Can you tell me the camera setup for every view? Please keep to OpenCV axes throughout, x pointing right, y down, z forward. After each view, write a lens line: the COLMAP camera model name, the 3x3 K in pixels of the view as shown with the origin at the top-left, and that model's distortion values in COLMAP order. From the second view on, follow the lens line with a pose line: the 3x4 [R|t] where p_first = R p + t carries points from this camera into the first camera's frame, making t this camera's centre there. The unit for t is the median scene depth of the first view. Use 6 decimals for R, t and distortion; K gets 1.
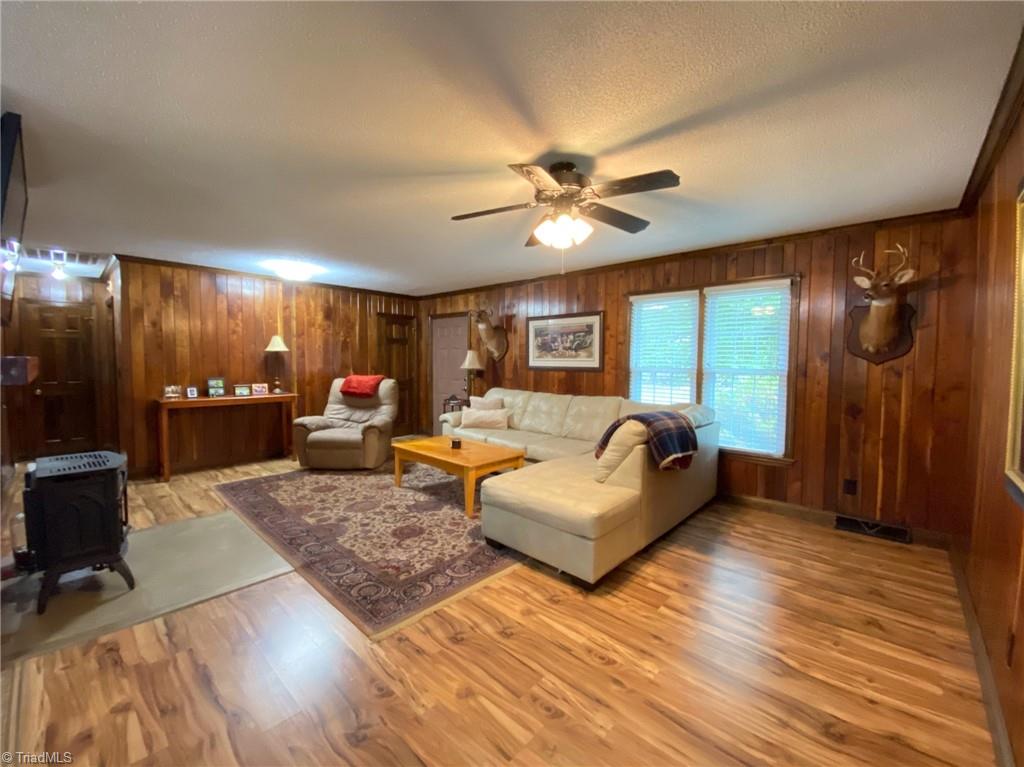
lens RADIAL K [[409.9, 0, 521.7], [0, 409.9, 380.2], [0, 0, 1]] dist [0.005285, -0.013387]
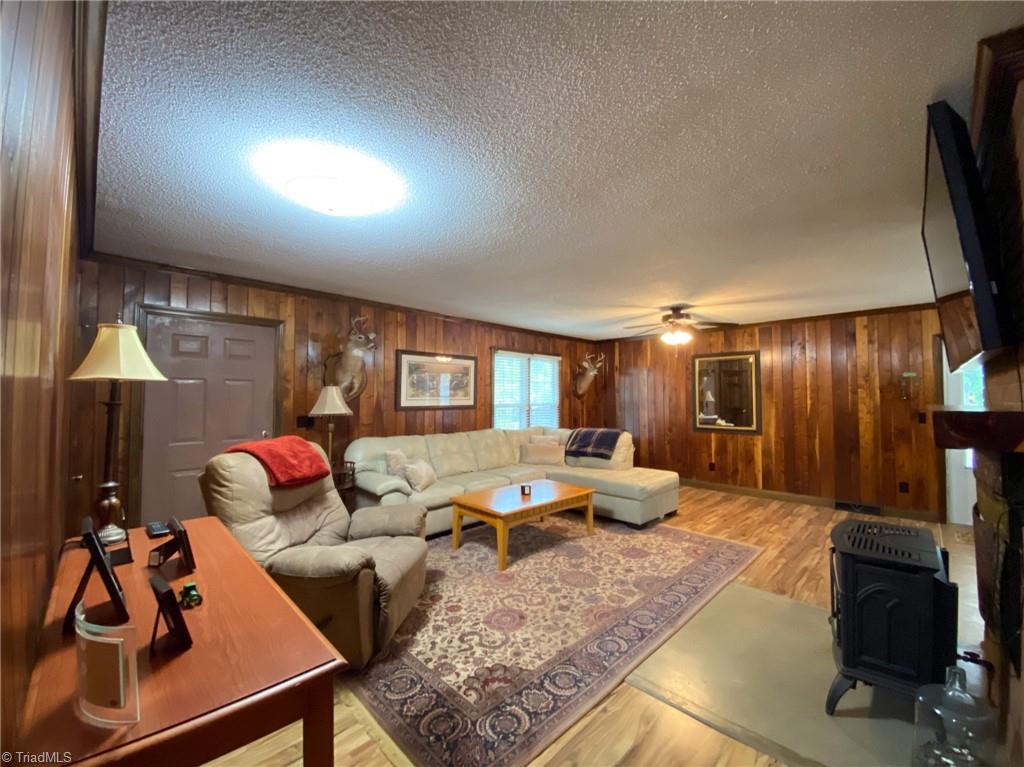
lens RADIAL K [[409.9, 0, 519.2], [0, 409.9, 353.7], [0, 0, 1]] dist [0.005285, -0.013387]
pose [[0.054003, 0.096486, 0.993868, -1.197440], [0.051200, 0.993744, -0.099256, -0.066882], [-0.997227, 0.056246, 0.048725, 0.997944]]
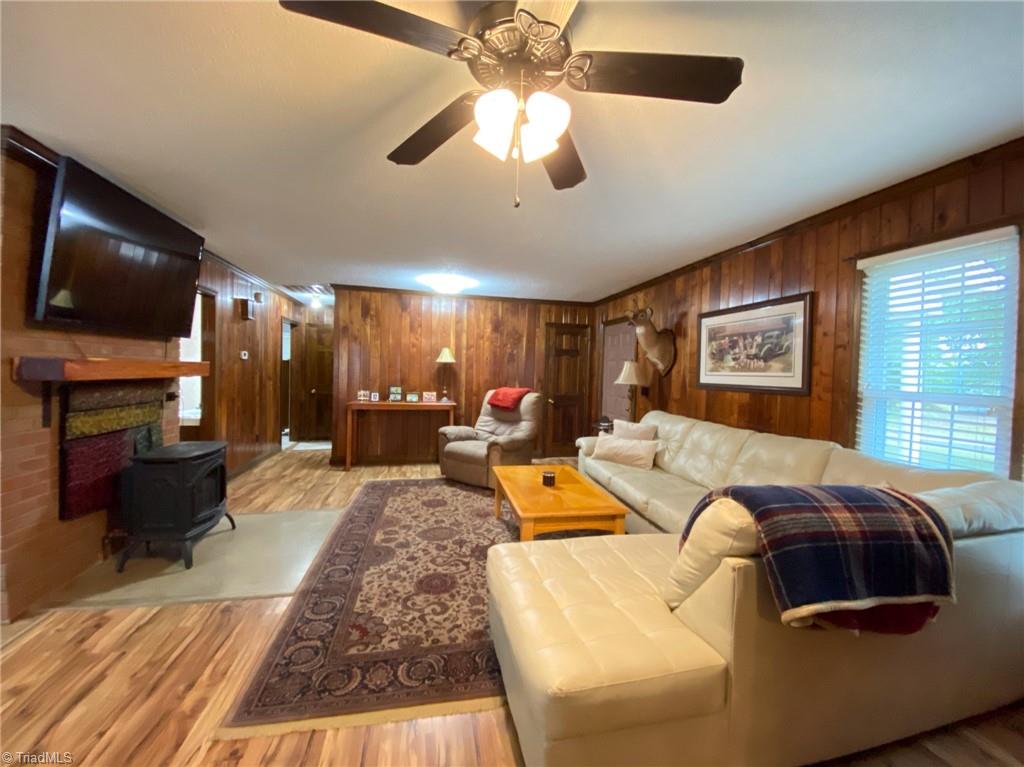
lens RADIAL K [[409.9, 0, 524.0], [0, 409.9, 381.8], [0, 0, 1]] dist [0.005285, -0.013387]
pose [[0.817455, 0.027493, -0.575336, 0.252577], [-0.047090, 0.998706, -0.019184, -0.012648], [0.574064, 0.042775, 0.817692, 0.346414]]
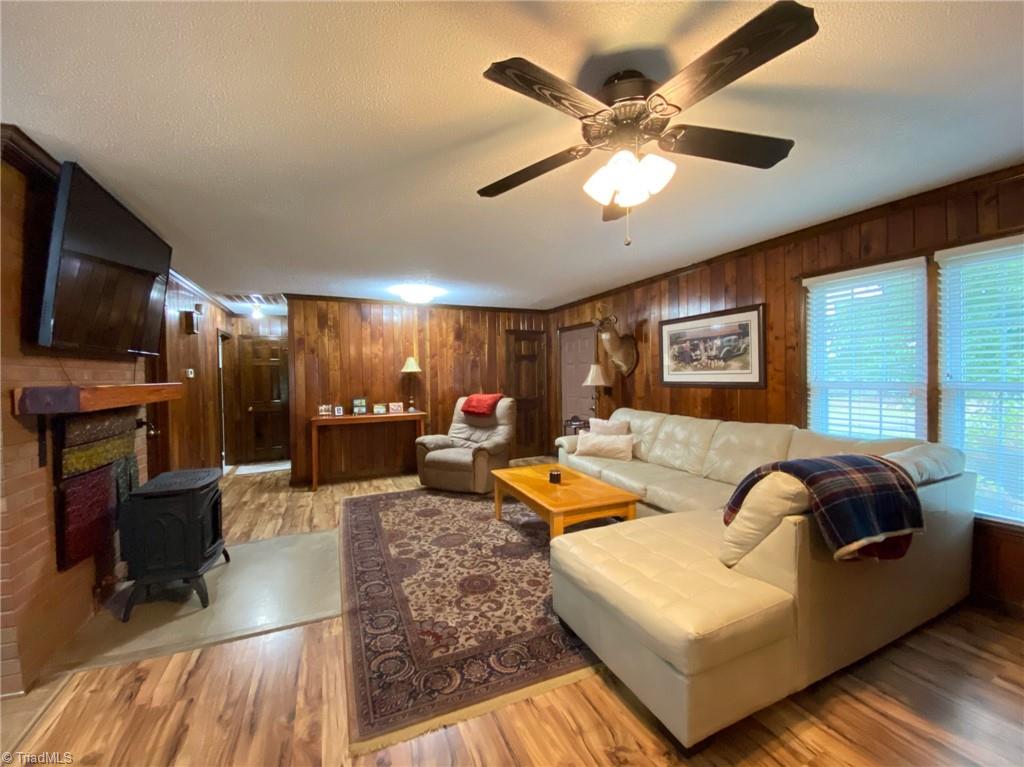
lens RADIAL K [[409.9, 0, 521.2], [0, 409.9, 381.8], [0, 0, 1]] dist [0.005285, -0.013387]
pose [[0.915677, -0.016789, -0.401564, 0.120860], [0.004402, 0.999486, -0.031749, -0.014180], [0.401891, 0.027304, 0.915280, 0.207838]]
